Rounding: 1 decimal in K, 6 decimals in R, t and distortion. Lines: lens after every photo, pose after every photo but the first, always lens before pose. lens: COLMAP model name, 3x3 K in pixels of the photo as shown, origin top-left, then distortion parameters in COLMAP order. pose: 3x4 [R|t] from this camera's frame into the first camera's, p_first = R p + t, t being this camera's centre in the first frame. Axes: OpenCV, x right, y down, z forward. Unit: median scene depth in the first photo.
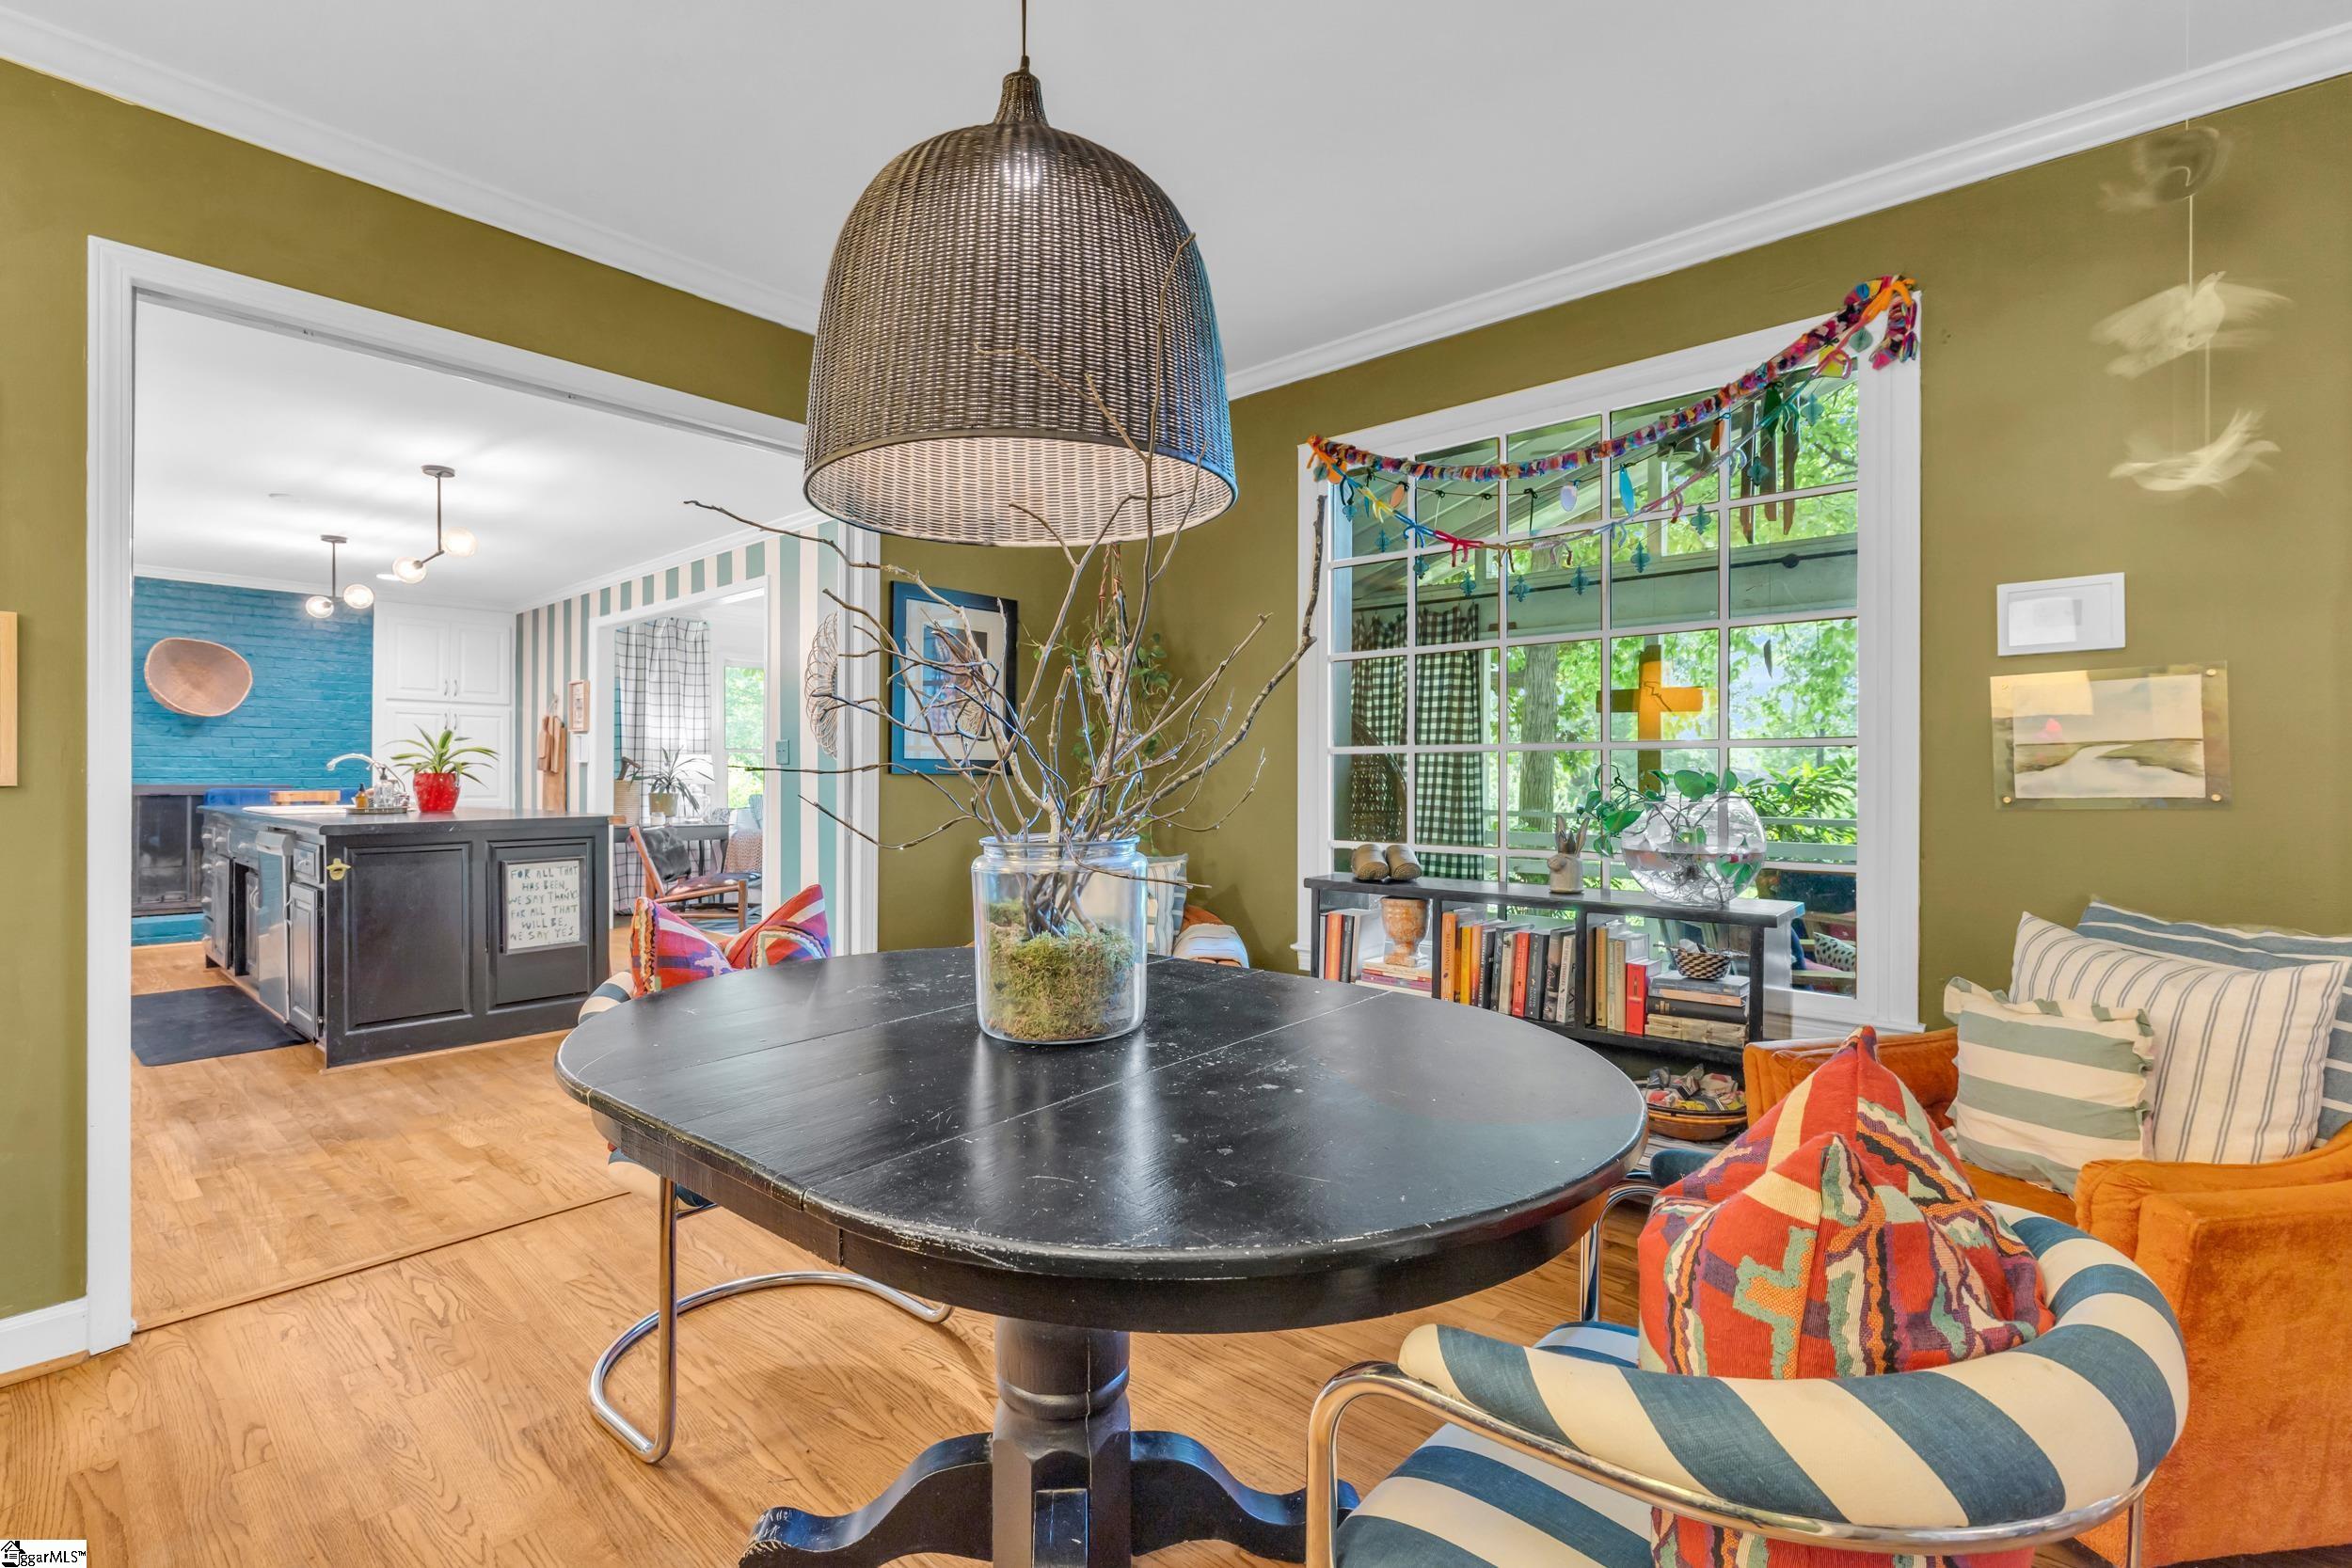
lens RADIAL K [[1070.2, 0, 1178.5], [0, 1070.2, 780.4], [0, 0, 1]] dist [0.002782, 0.000095]
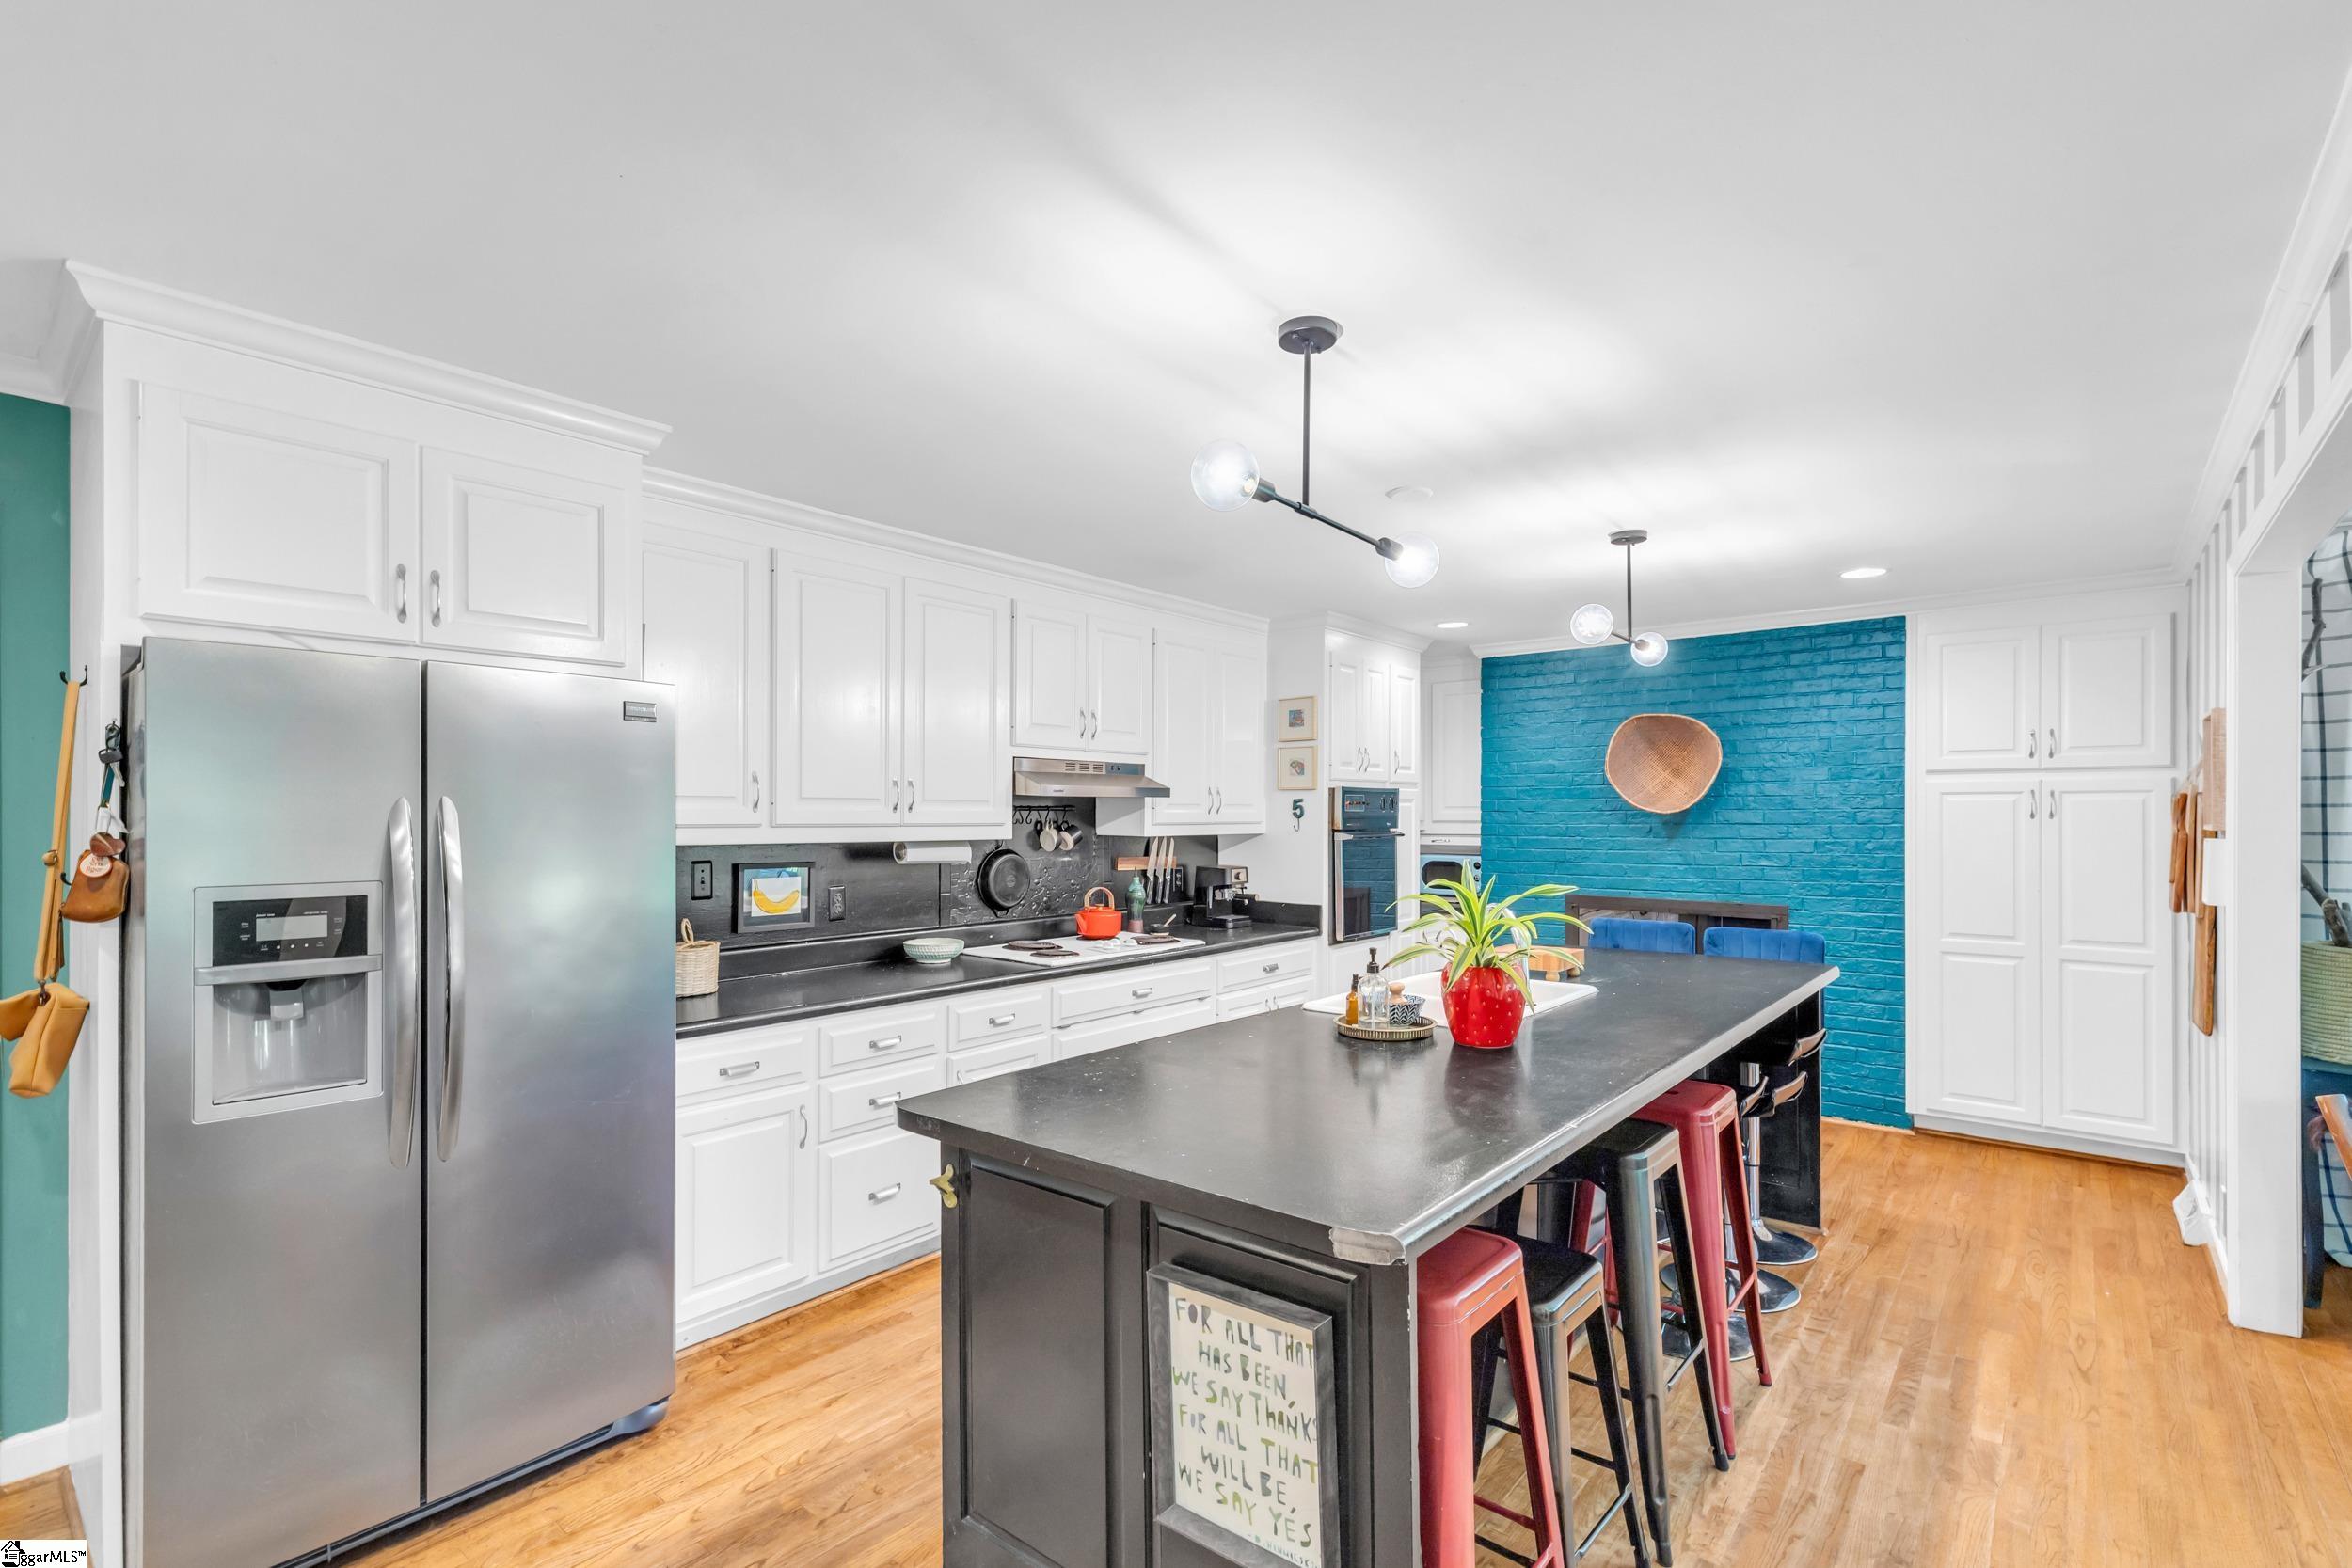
lens RADIAL K [[1070.2, 0, 1179.4], [0, 1070.2, 808.7], [0, 0, 1]] dist [0.002782, 0.000095]
pose [[0.017452, -0.009691, -0.999801, -0.153489], [-0.001651, 0.999951, -0.009721, -0.054311], [0.999846, 0.001820, 0.017435, 0.632191]]
